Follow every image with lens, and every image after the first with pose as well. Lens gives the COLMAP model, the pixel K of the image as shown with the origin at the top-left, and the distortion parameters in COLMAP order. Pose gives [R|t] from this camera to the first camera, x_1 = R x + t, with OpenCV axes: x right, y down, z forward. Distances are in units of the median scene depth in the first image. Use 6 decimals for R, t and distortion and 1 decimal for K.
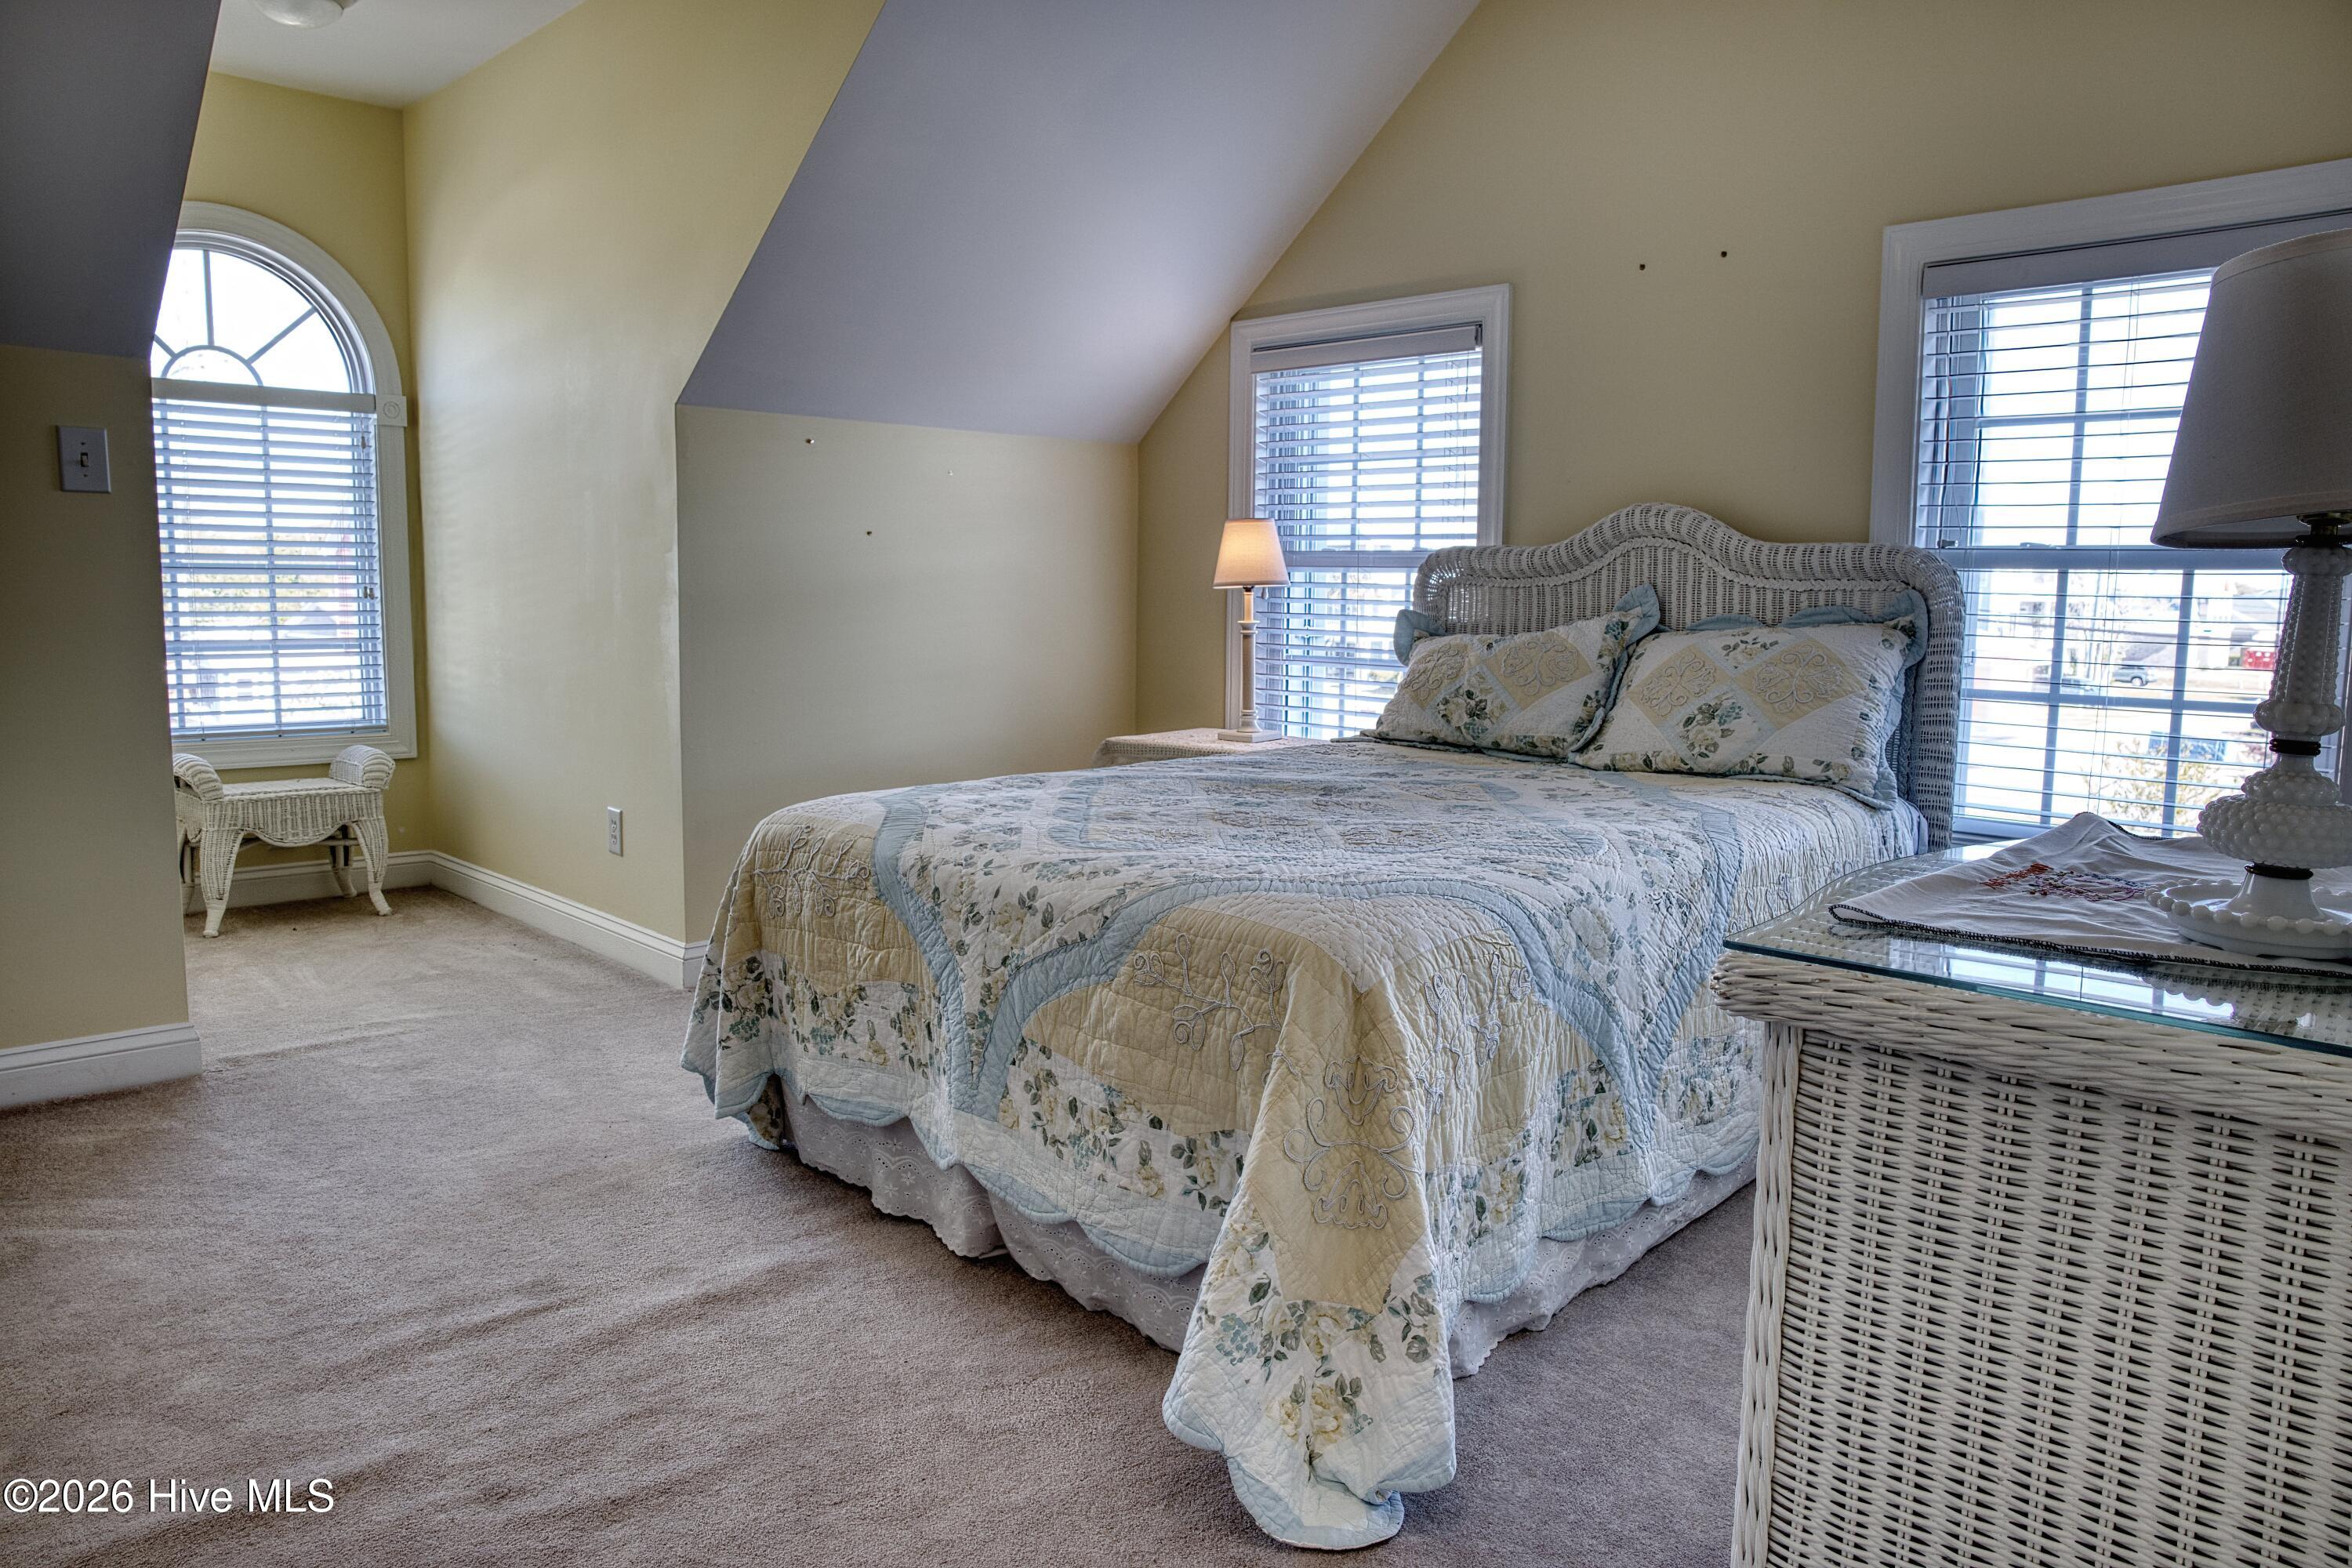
lens RADIAL K [[1624.9, 0, 1176.0], [0, 1624.9, 784.0], [0, 0, 1]] dist [-0.071838, 0.001082]
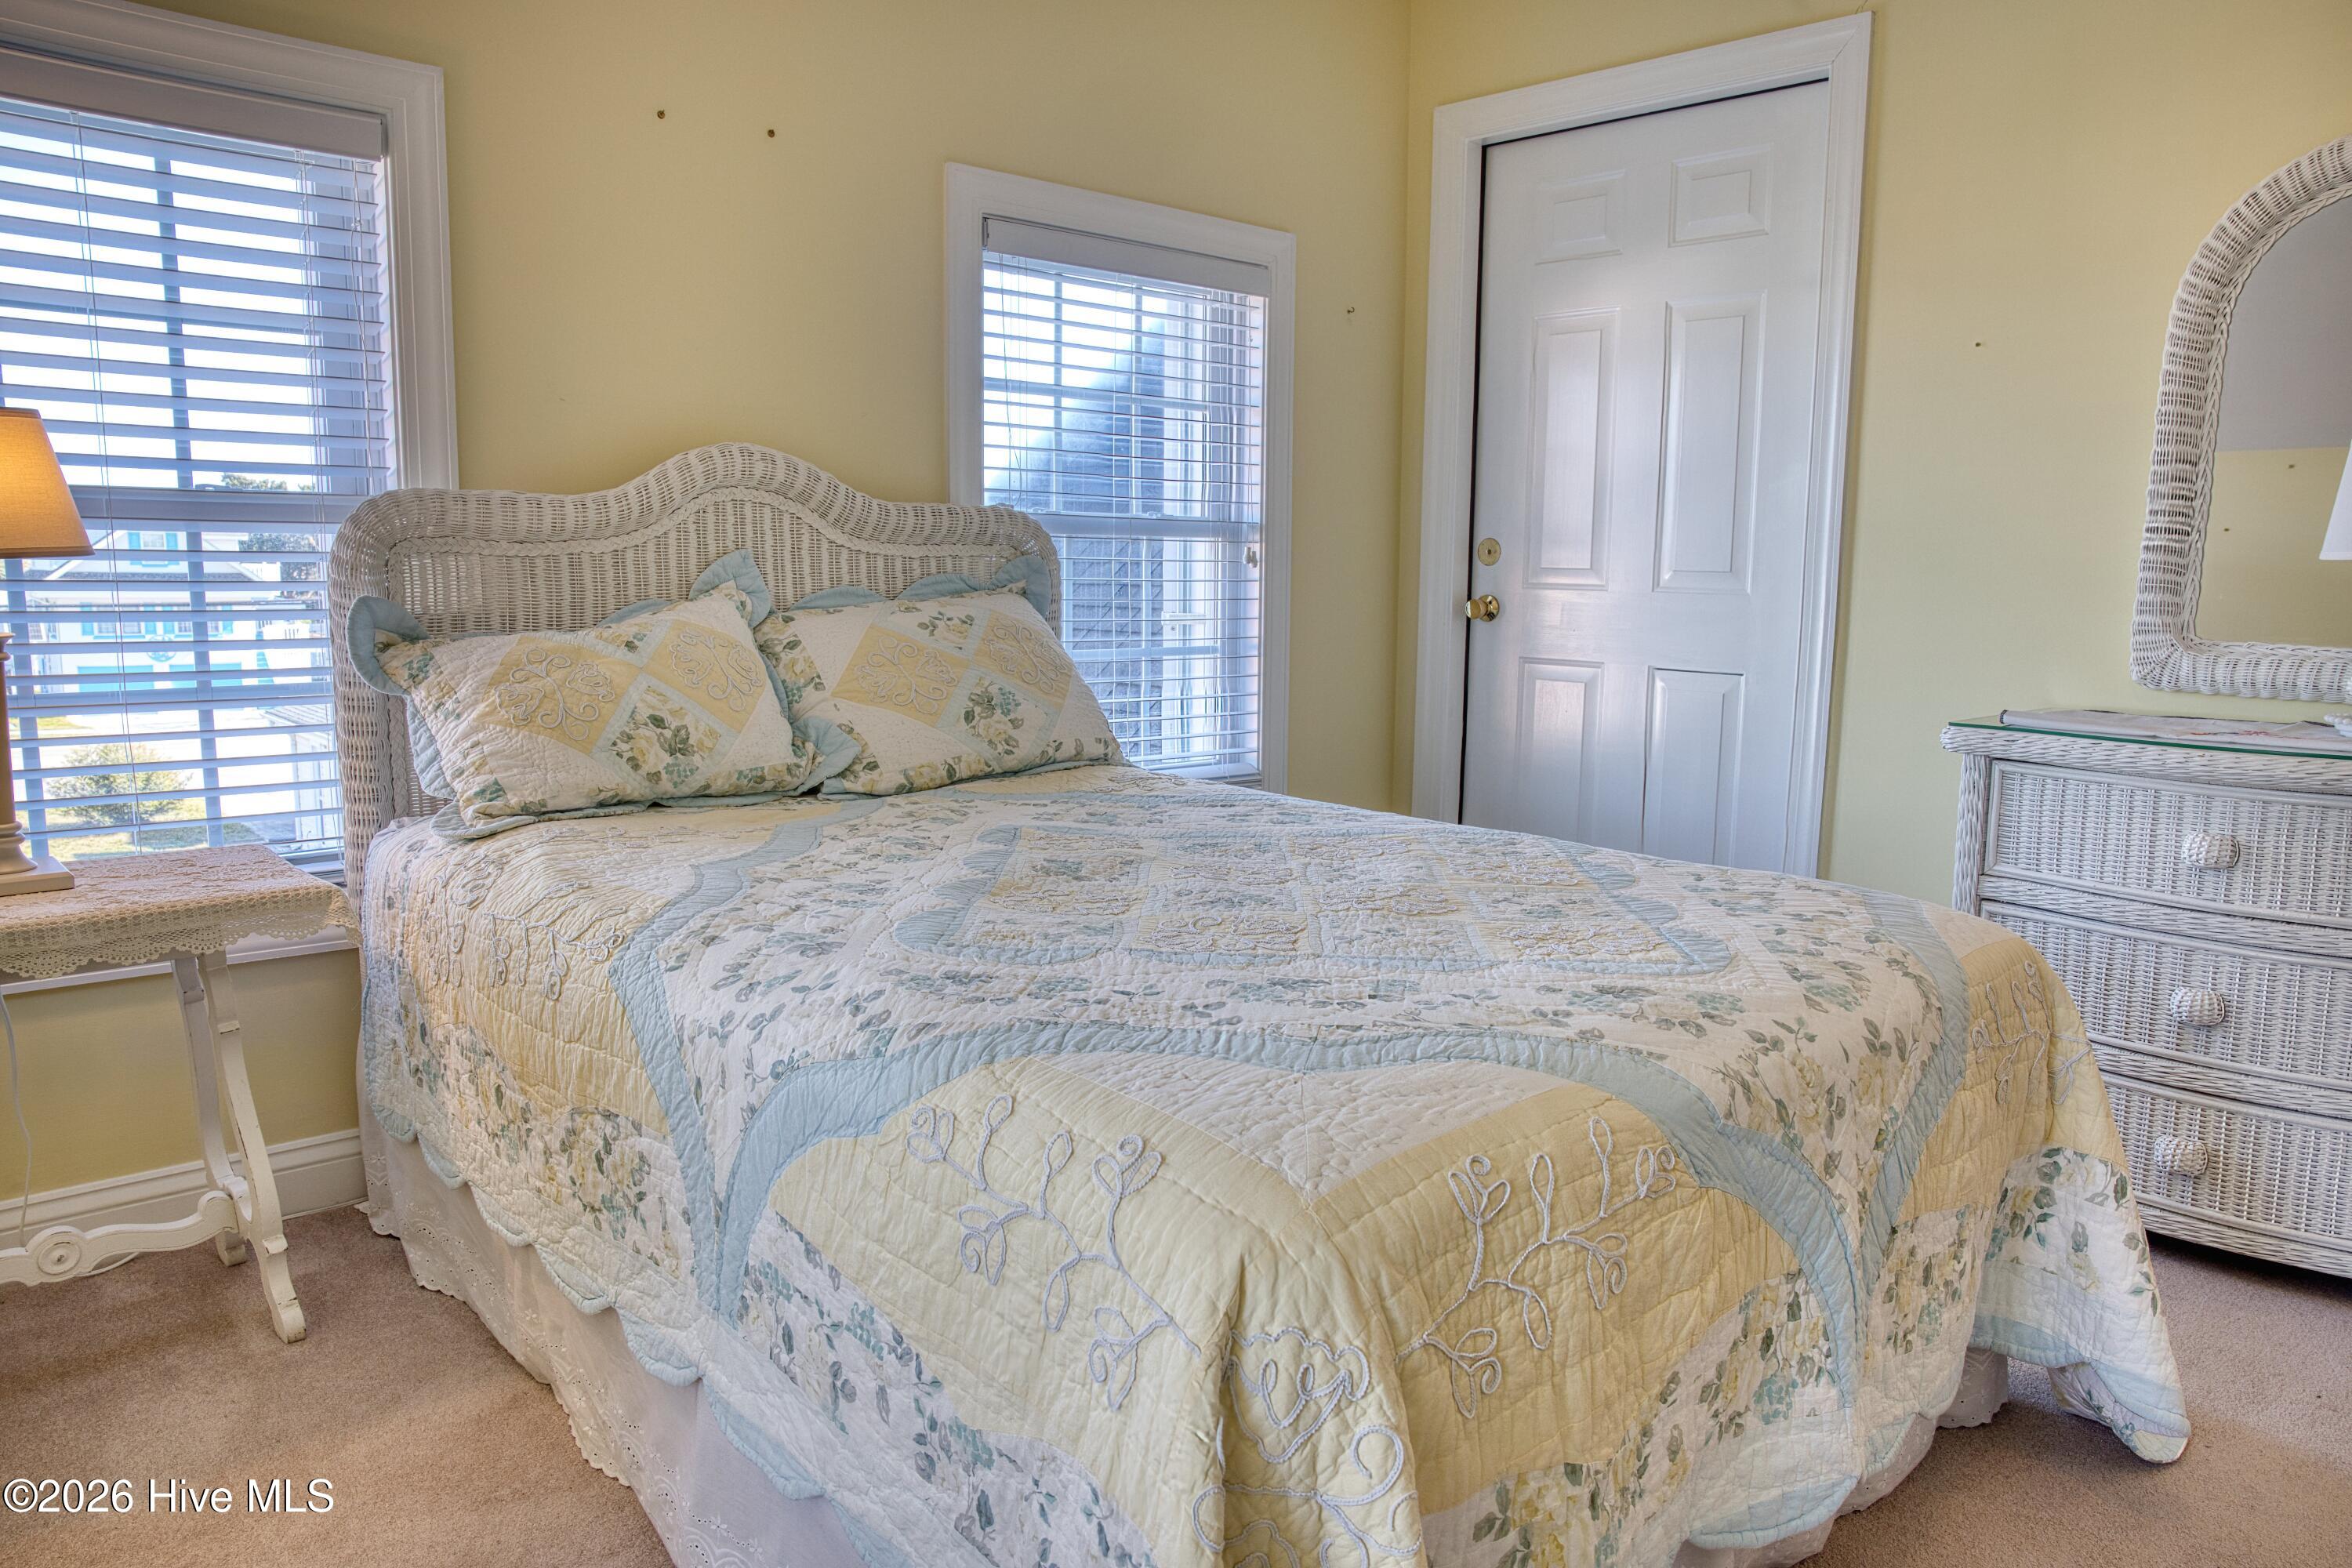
lens RADIAL K [[1624.9, 0, 1176.0], [0, 1624.9, 784.0], [0, 0, 1]] dist [-0.071838, 0.001082]
pose [[0.021440, -0.147477, 0.988833, -0.478062], [0.107751, 0.983640, 0.144366, -0.105229], [-0.993947, 0.103453, 0.036980, 0.794992]]
